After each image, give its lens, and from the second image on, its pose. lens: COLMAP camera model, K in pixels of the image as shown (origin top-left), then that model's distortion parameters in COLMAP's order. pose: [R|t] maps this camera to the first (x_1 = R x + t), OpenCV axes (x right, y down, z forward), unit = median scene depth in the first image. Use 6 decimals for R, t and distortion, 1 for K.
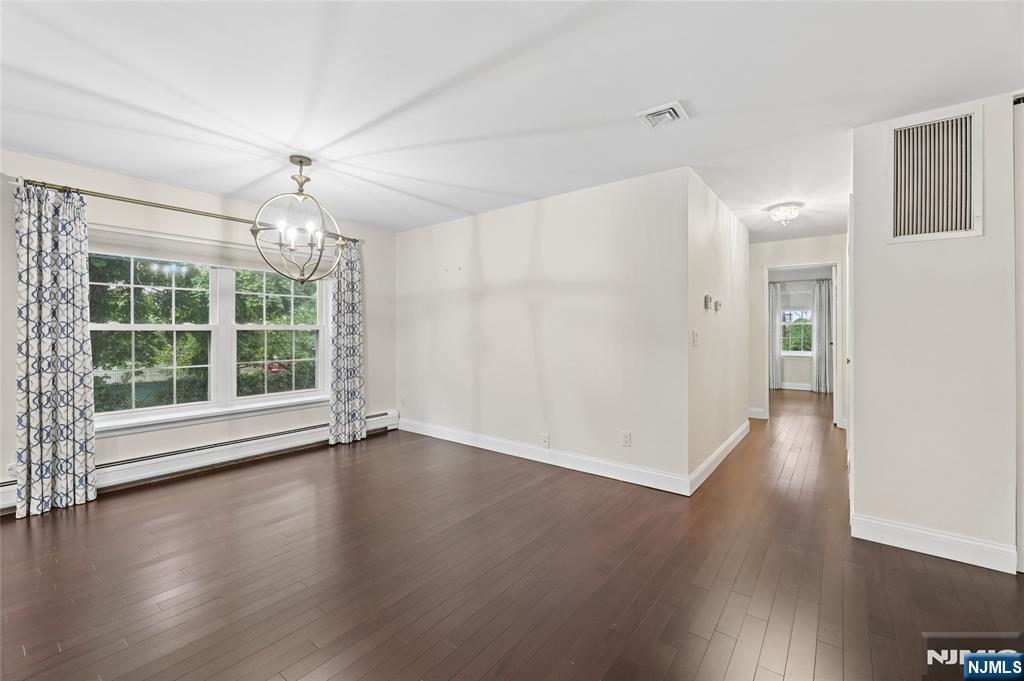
lens RADIAL K [[420.6, 0, 507.4], [0, 420.6, 337.2], [0, 0, 1]] dist [-0.001520, -0.000131]
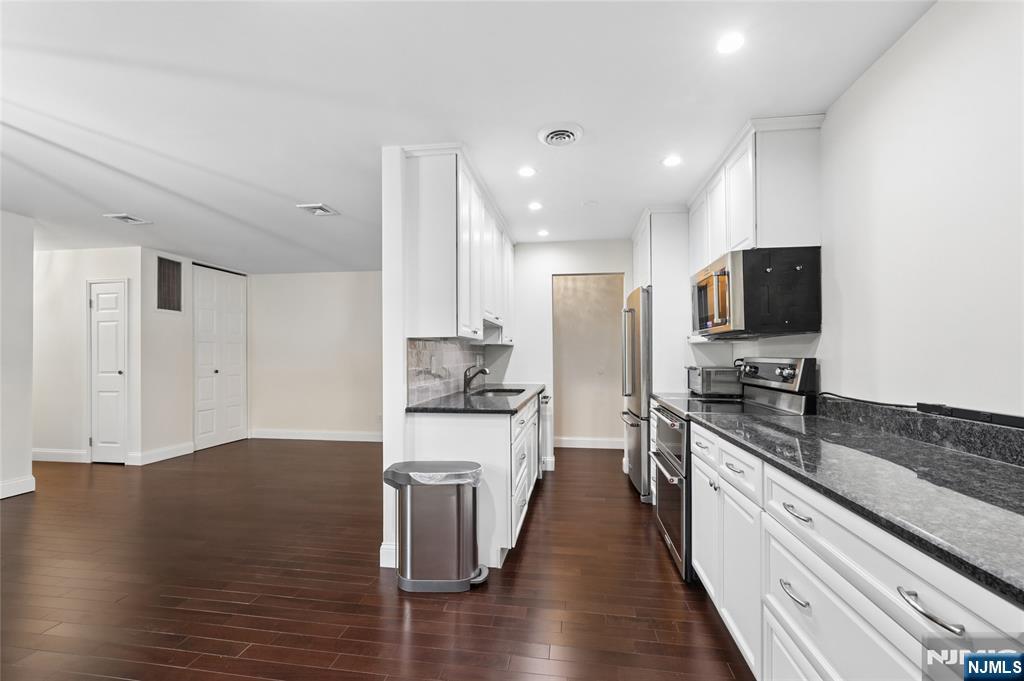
lens RADIAL K [[421.4, 0, 514.9], [0, 421.4, 352.6], [0, 0, 1]] dist [-0.000599, 0.000004]
pose [[-0.504820, 0.007695, 0.863190, -1.272146], [0.010345, 0.999942, -0.002864, -0.001340], [-0.863162, 0.007484, -0.504871, 0.400008]]
